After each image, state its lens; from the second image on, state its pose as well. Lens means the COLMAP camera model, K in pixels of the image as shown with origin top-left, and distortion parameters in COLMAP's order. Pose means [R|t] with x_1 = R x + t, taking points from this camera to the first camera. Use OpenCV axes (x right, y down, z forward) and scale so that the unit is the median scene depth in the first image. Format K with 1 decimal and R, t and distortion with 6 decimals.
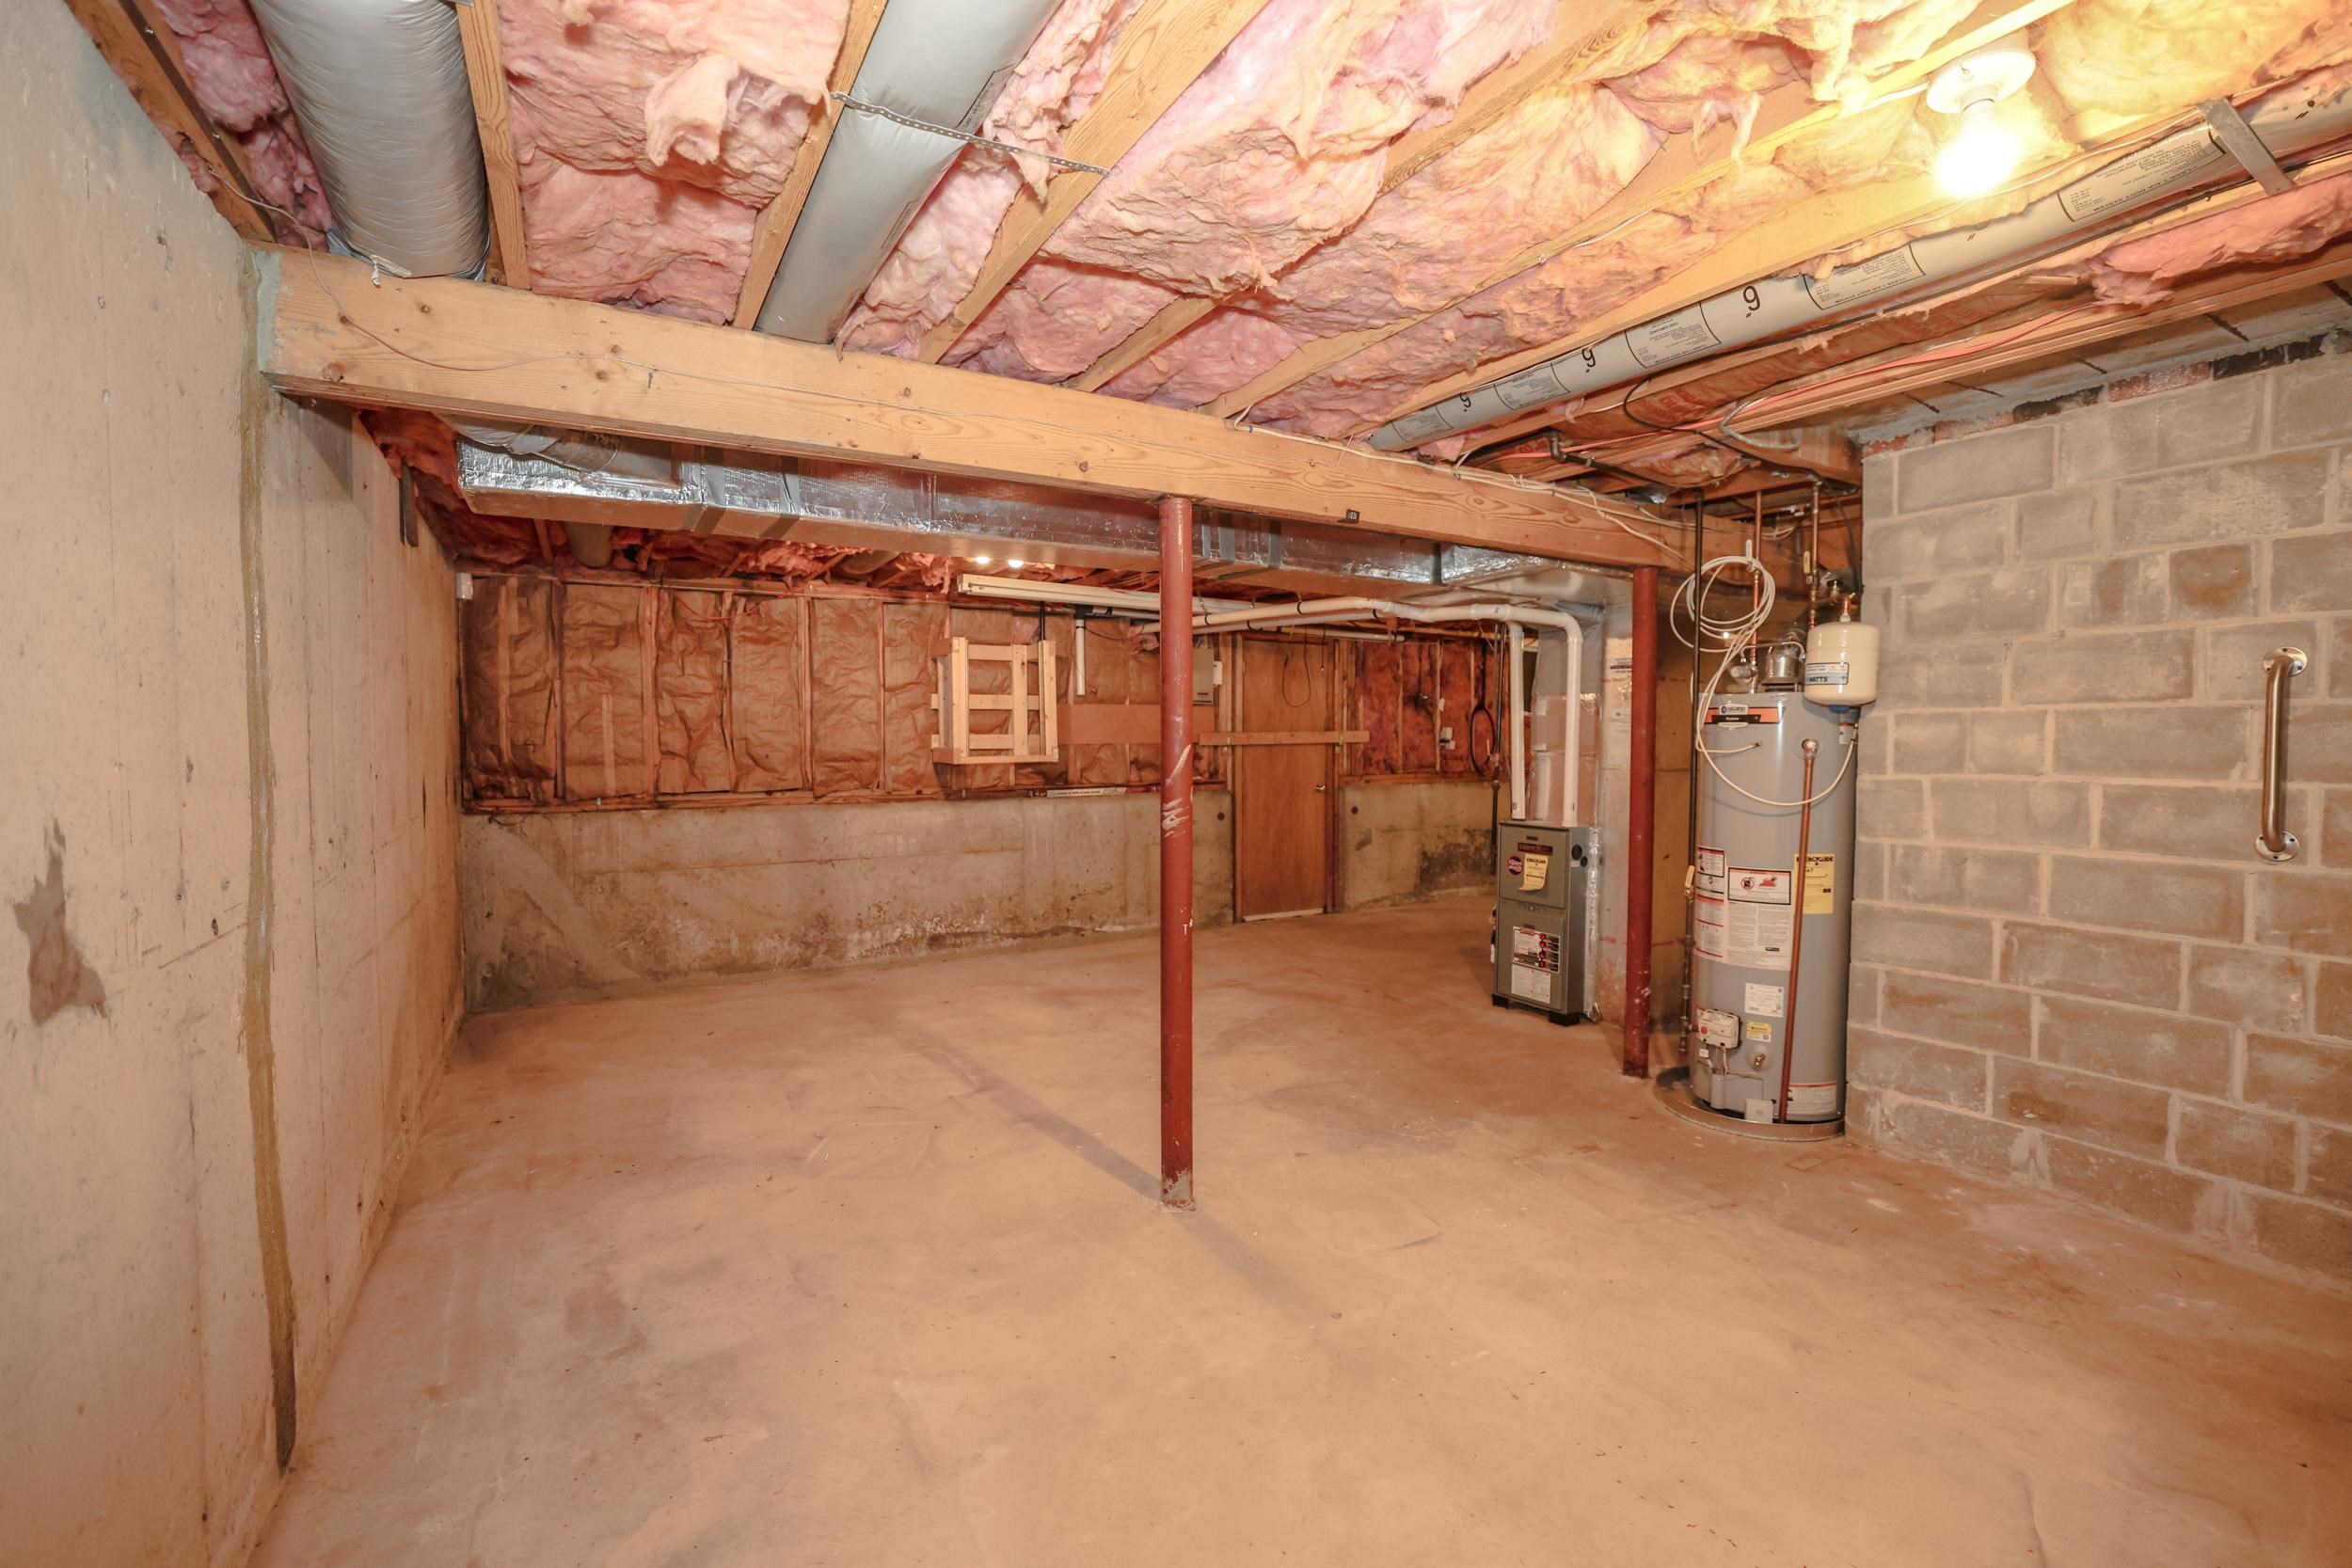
lens RADIAL K [[1012.7, 0, 1176.0], [0, 1012.7, 784.0], [0, 0, 1]] dist [-0.040304, 0.012051]
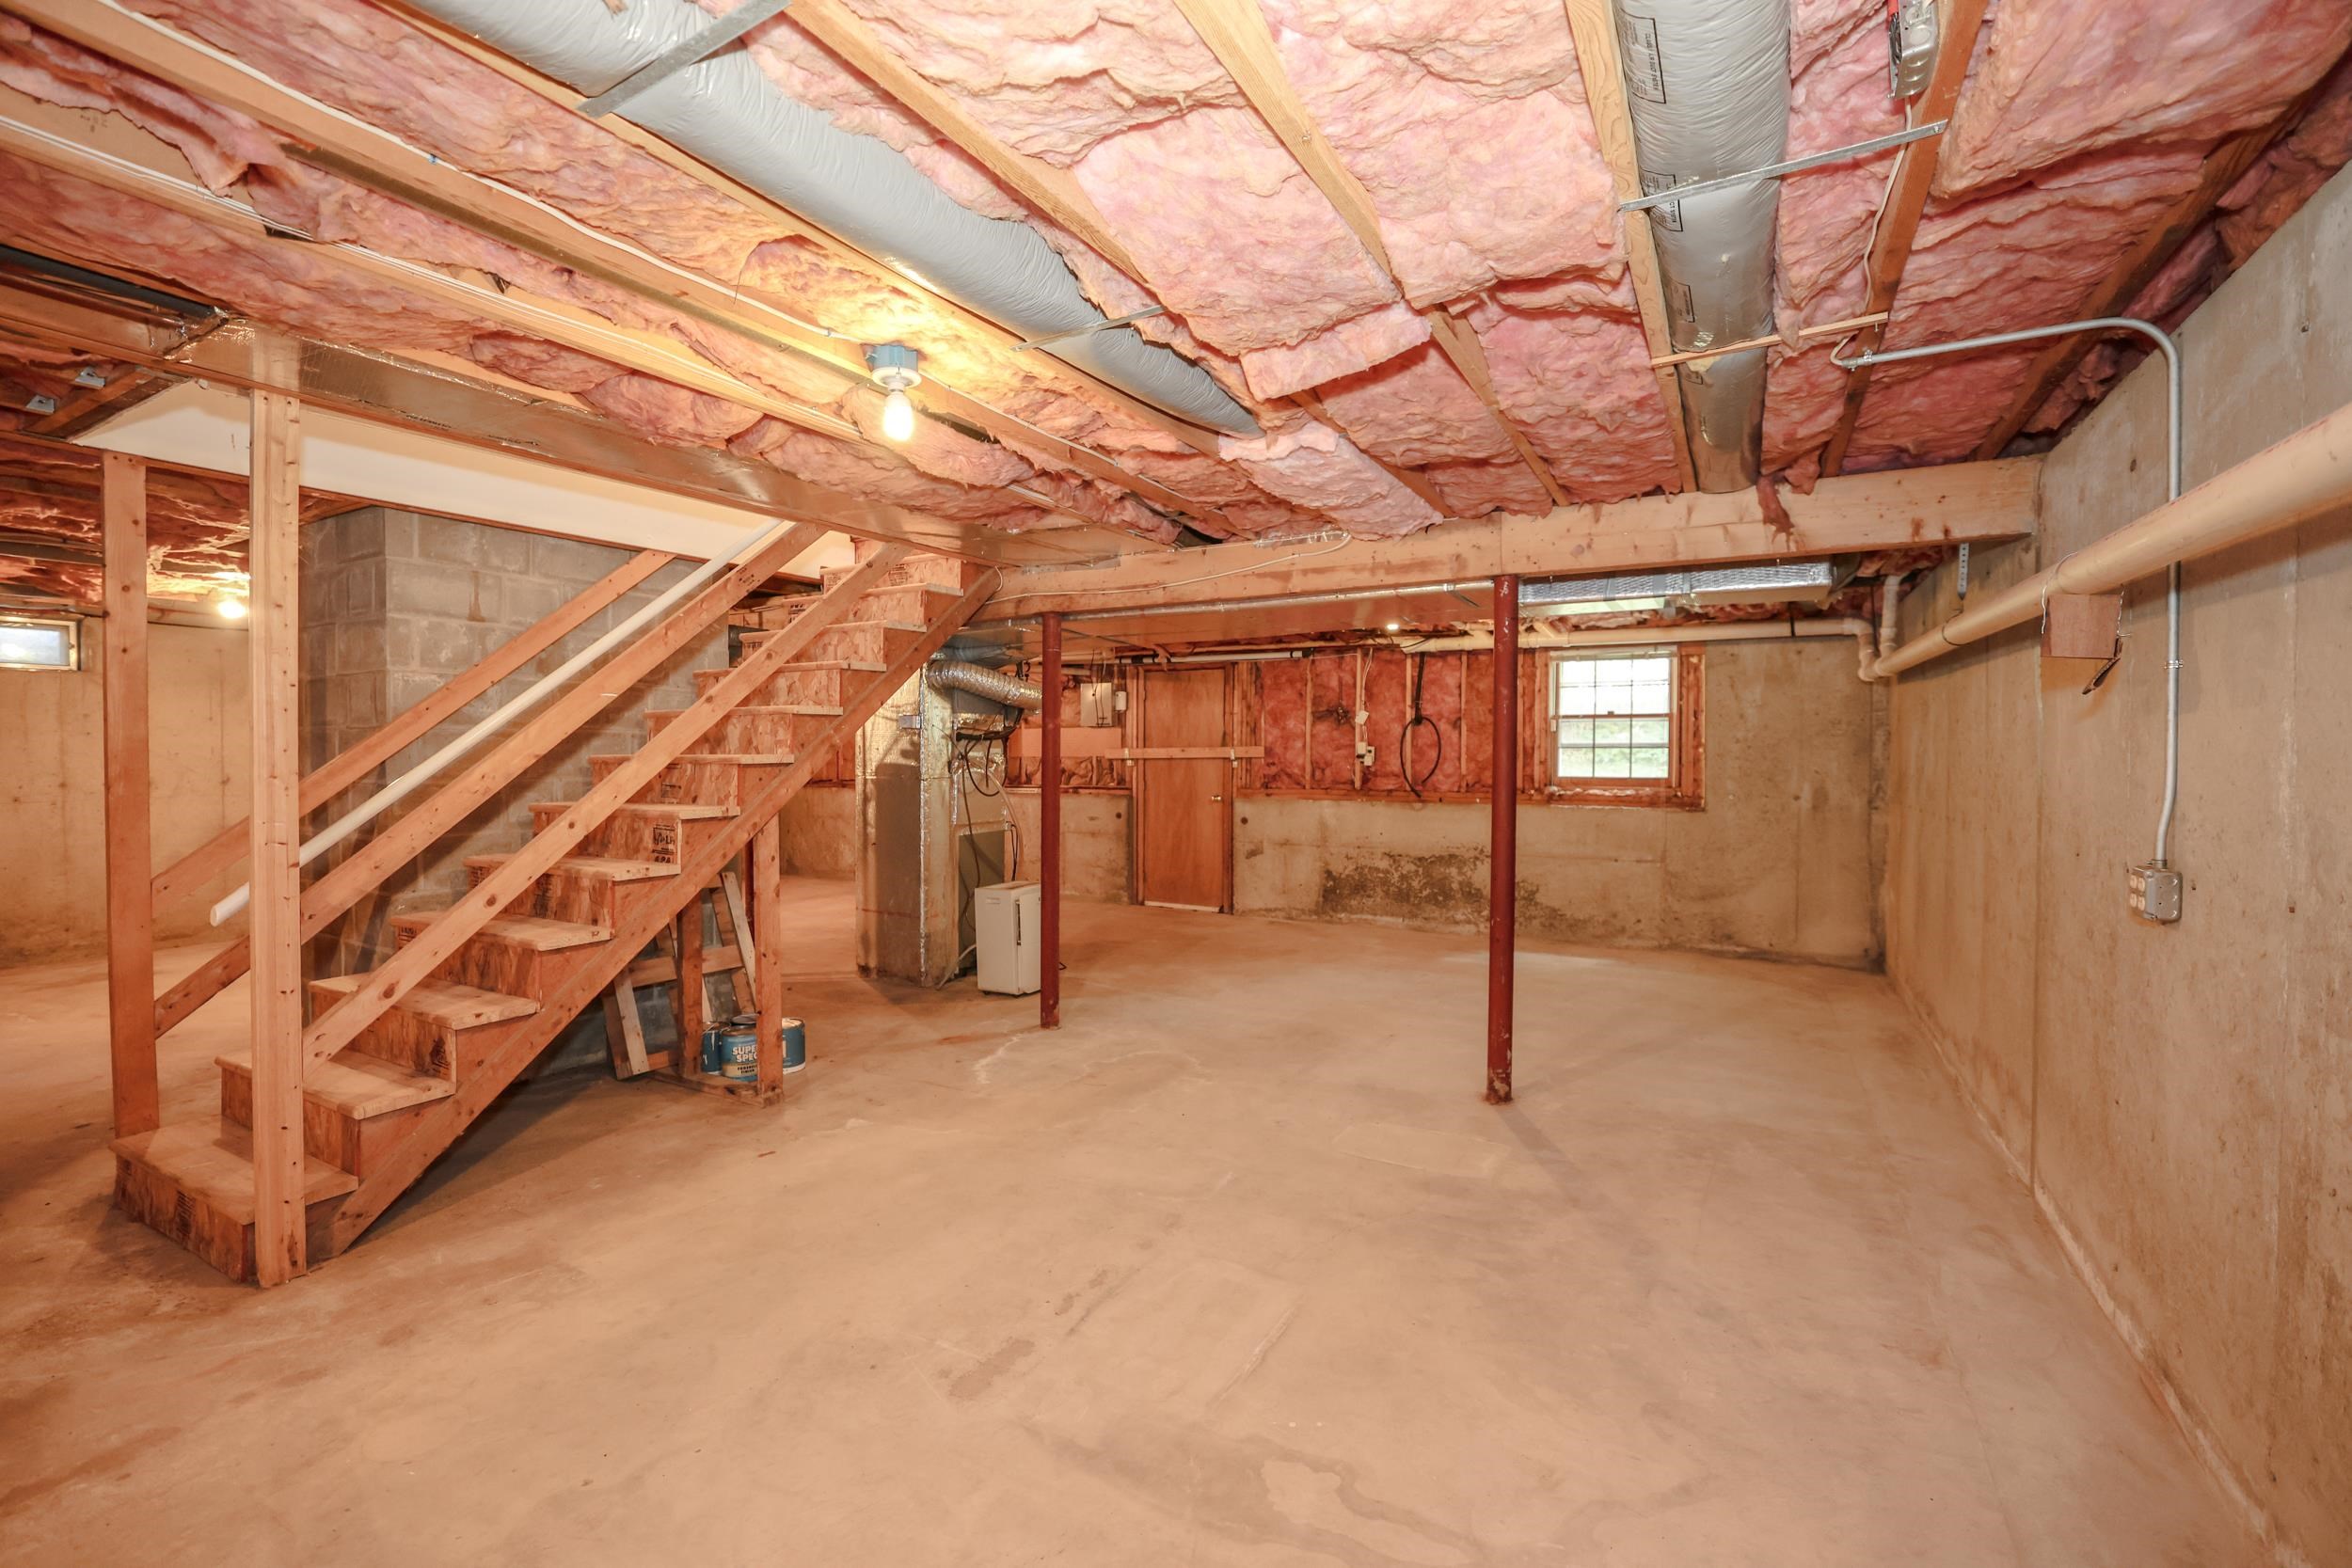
lens RADIAL K [[996.9, 0, 1150.4], [0, 996.9, 754.4], [0, 0, 1]] dist [-0.037512, 0.000354]
pose [[0.492287, 0.006034, -0.870412, 2.662290], [-0.039221, 0.999114, -0.015256, -0.061727], [0.869549, 0.041649, 0.492088, 1.004230]]
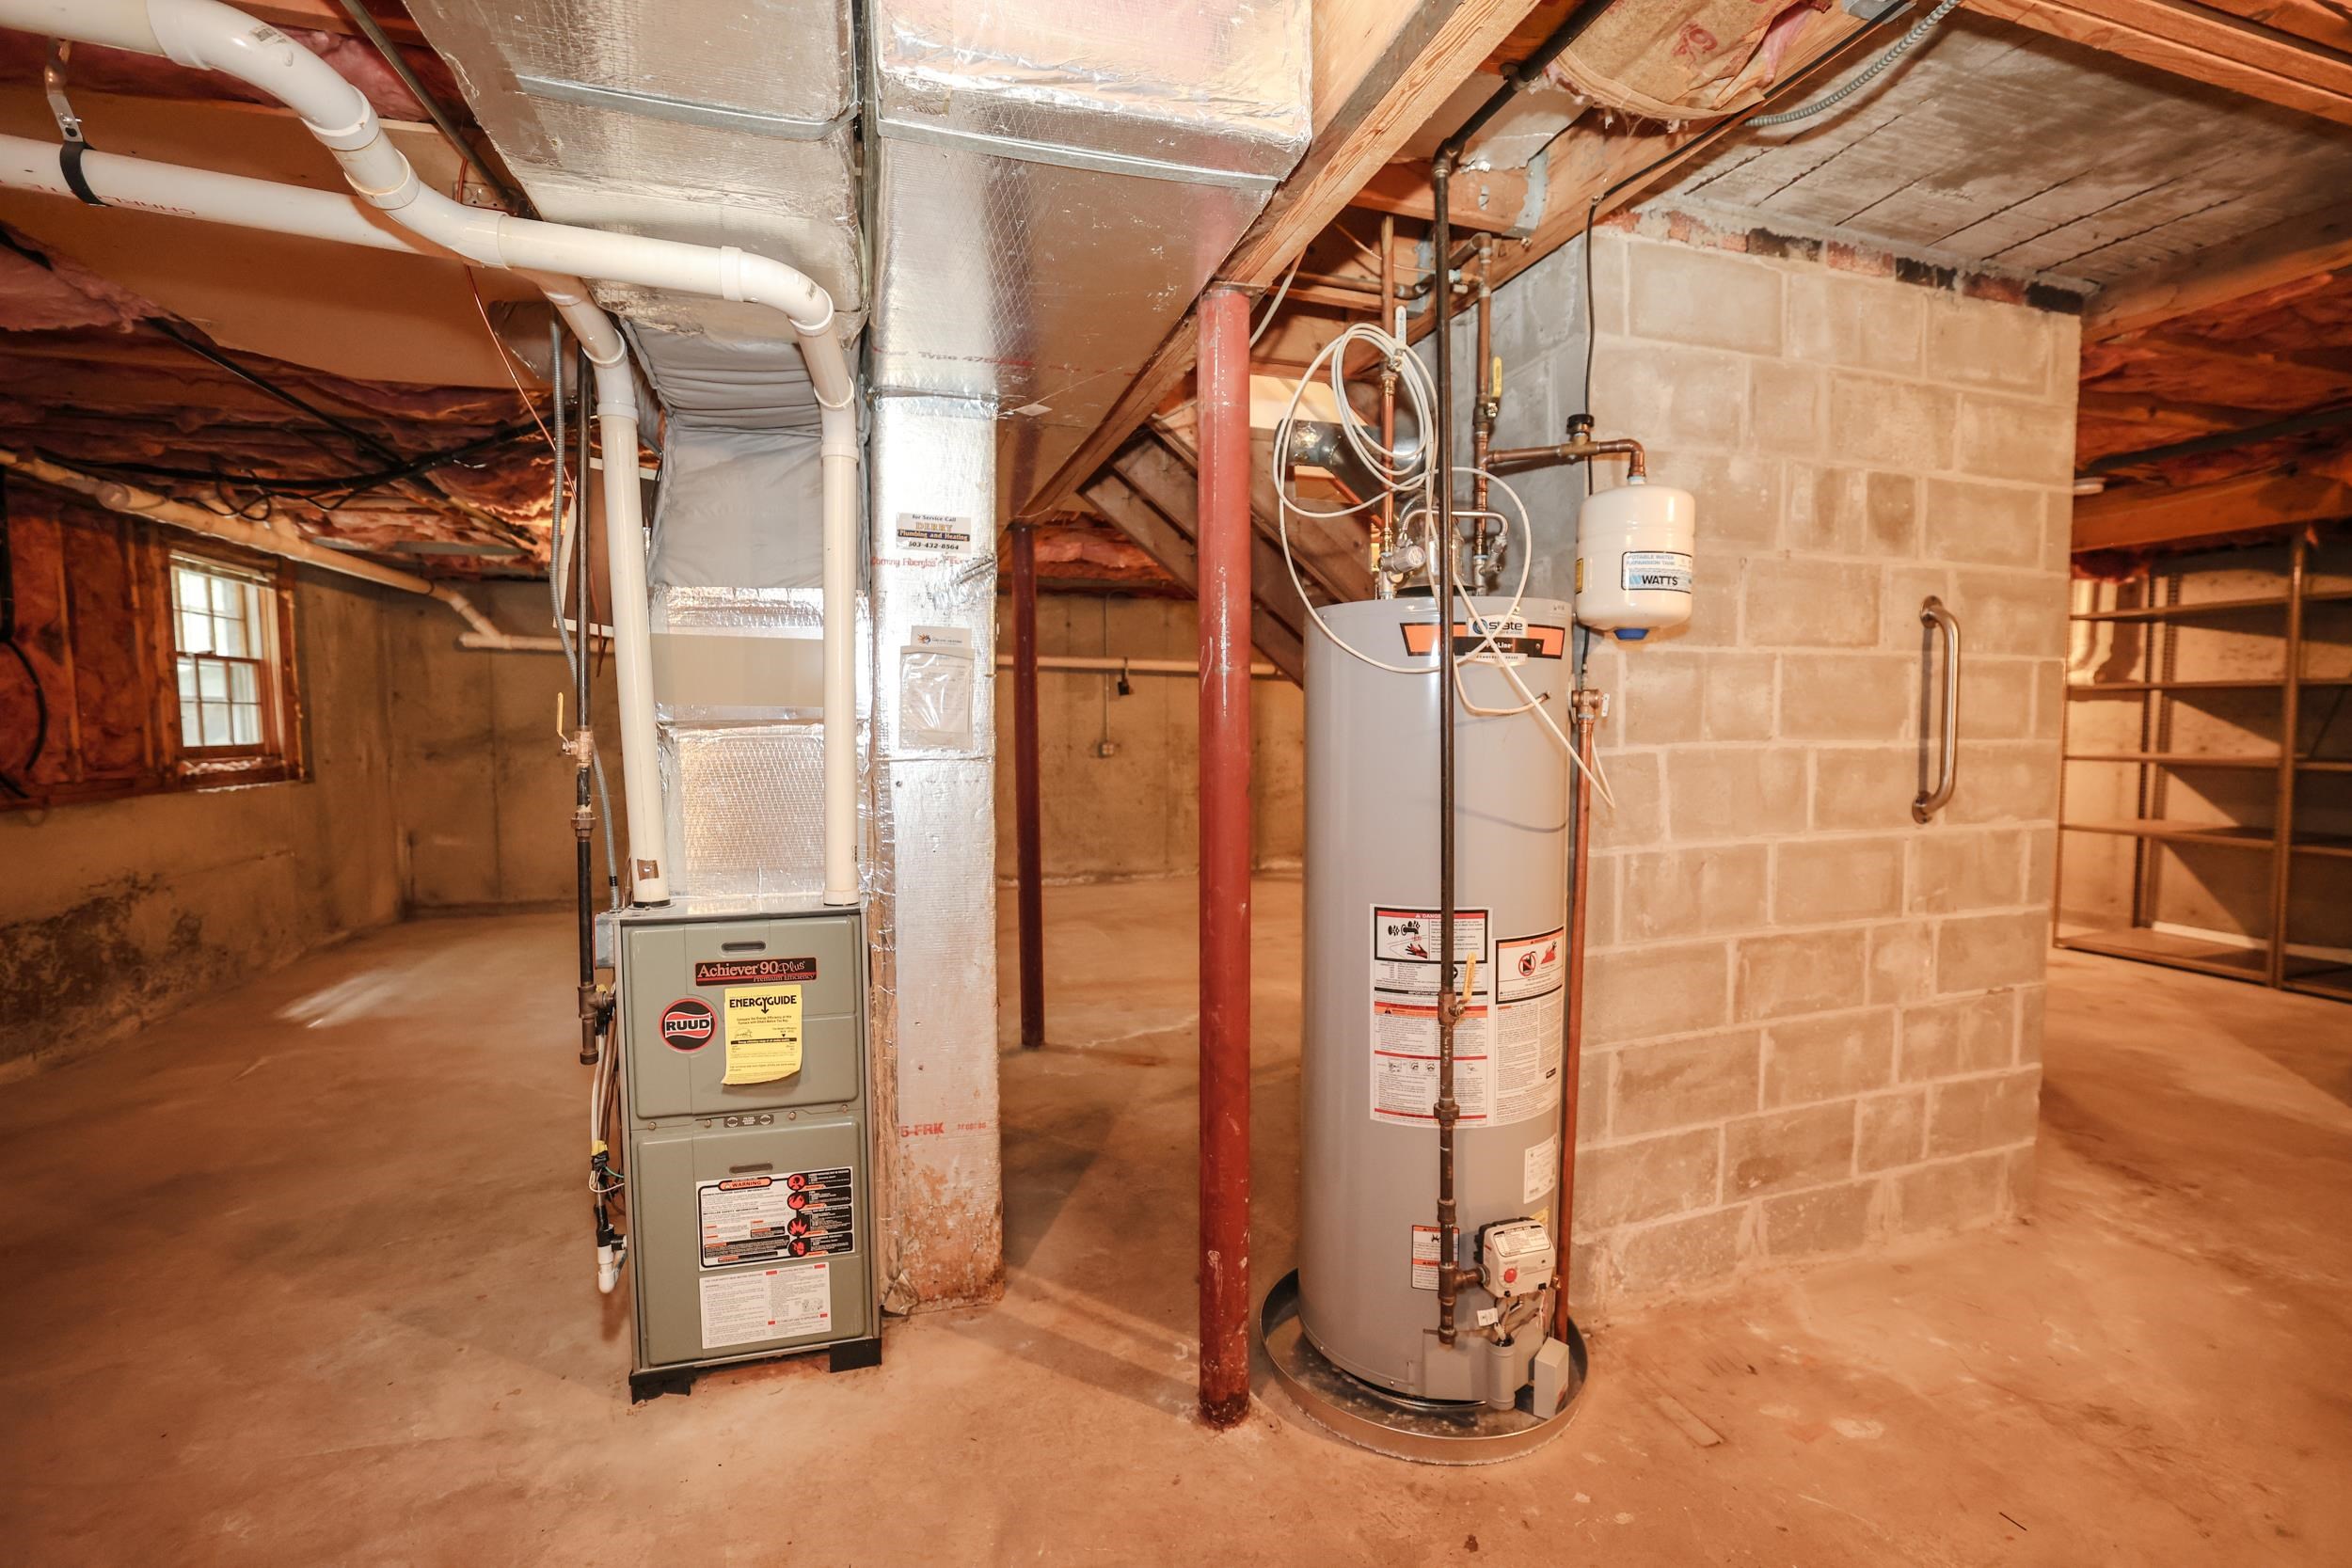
lens RADIAL K [[1012.7, 0, 1176.0], [0, 1012.7, 784.0], [0, 0, 1]] dist [-0.040304, 0.012051]
pose [[0.228633, -0.060578, 0.971626, 0.026884], [0.046690, 0.997596, 0.051210, -0.033282], [-0.972392, 0.033657, 0.230911, 1.176329]]
